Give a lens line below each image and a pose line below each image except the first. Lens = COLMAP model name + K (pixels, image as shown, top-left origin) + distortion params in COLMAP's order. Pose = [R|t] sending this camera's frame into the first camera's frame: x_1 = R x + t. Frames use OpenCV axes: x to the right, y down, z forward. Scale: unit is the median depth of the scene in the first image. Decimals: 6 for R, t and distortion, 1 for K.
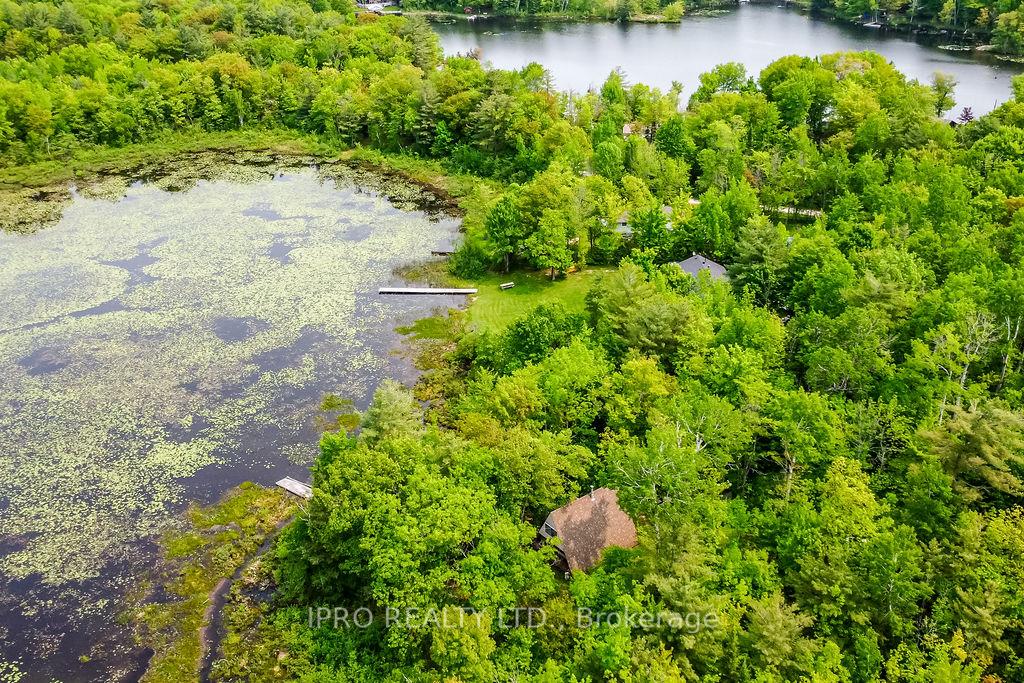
lens RADIAL K [[930.7, 0, 510.5], [0, 930.7, 345.9], [0, 0, 1]] dist [0.002173, 0.000000]
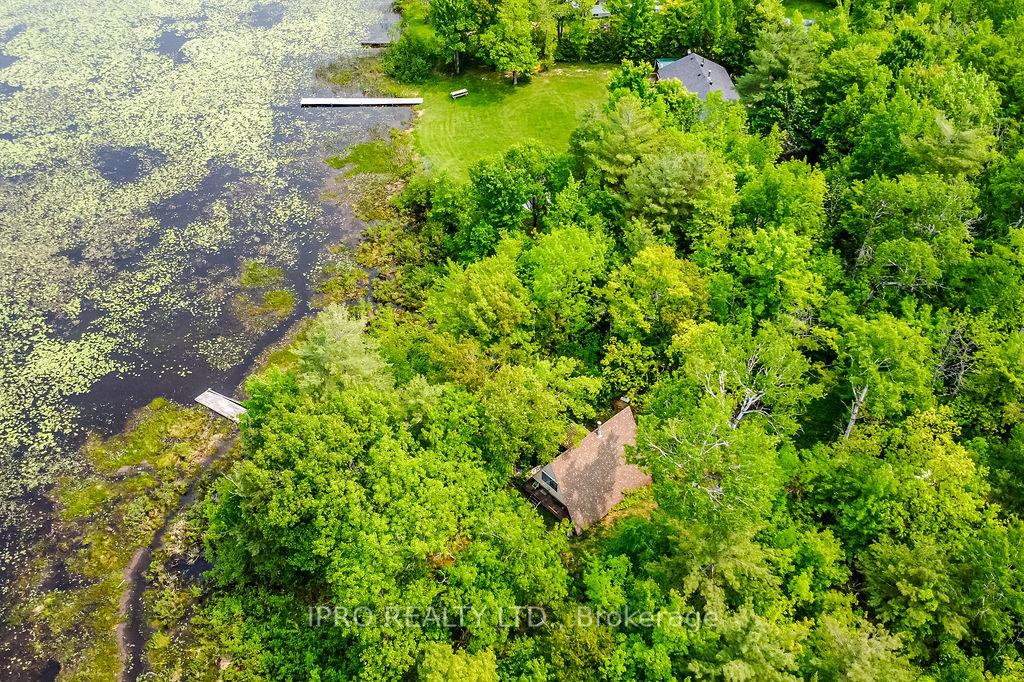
lens RADIAL K [[930.7, 0, 506.8], [0, 930.7, 342.3], [0, 0, 1]] dist [0.002173, 0.000000]
pose [[0.997125, -0.039603, 0.064596, -0.033569], [0.020191, 0.960585, 0.277251, -0.115493], [-0.073030, -0.275149, 0.958624, 0.221536]]
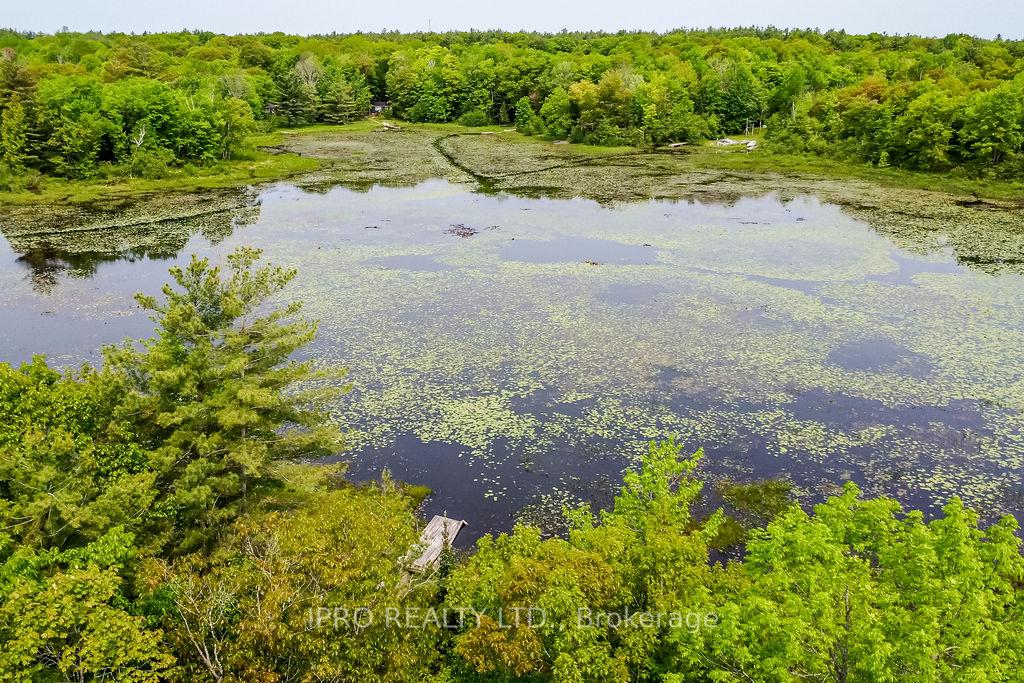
lens RADIAL K [[930.7, 0, 511.0], [0, 930.7, 341.1], [0, 0, 1]] dist [0.002173, 0.000000]
pose [[0.319832, 0.298489, -0.899229, 0.159621], [-0.433260, 0.890113, 0.141364, -0.015811], [0.842611, 0.344387, 0.414010, 0.794961]]
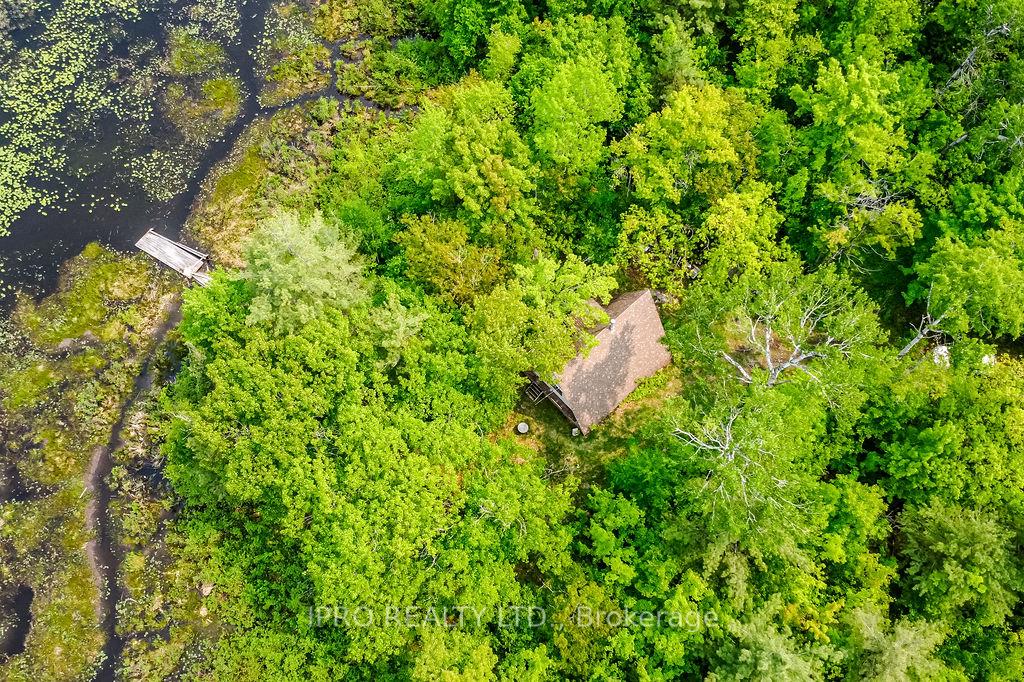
lens RADIAL K [[930.7, 0, 507.4], [0, 930.7, 333.3], [0, 0, 1]] dist [0.002173, 0.000000]
pose [[0.996589, -0.074008, 0.036515, -0.010852], [0.032004, 0.754428, 0.655603, -0.238132], [-0.076067, -0.652198, 0.754223, 0.418585]]
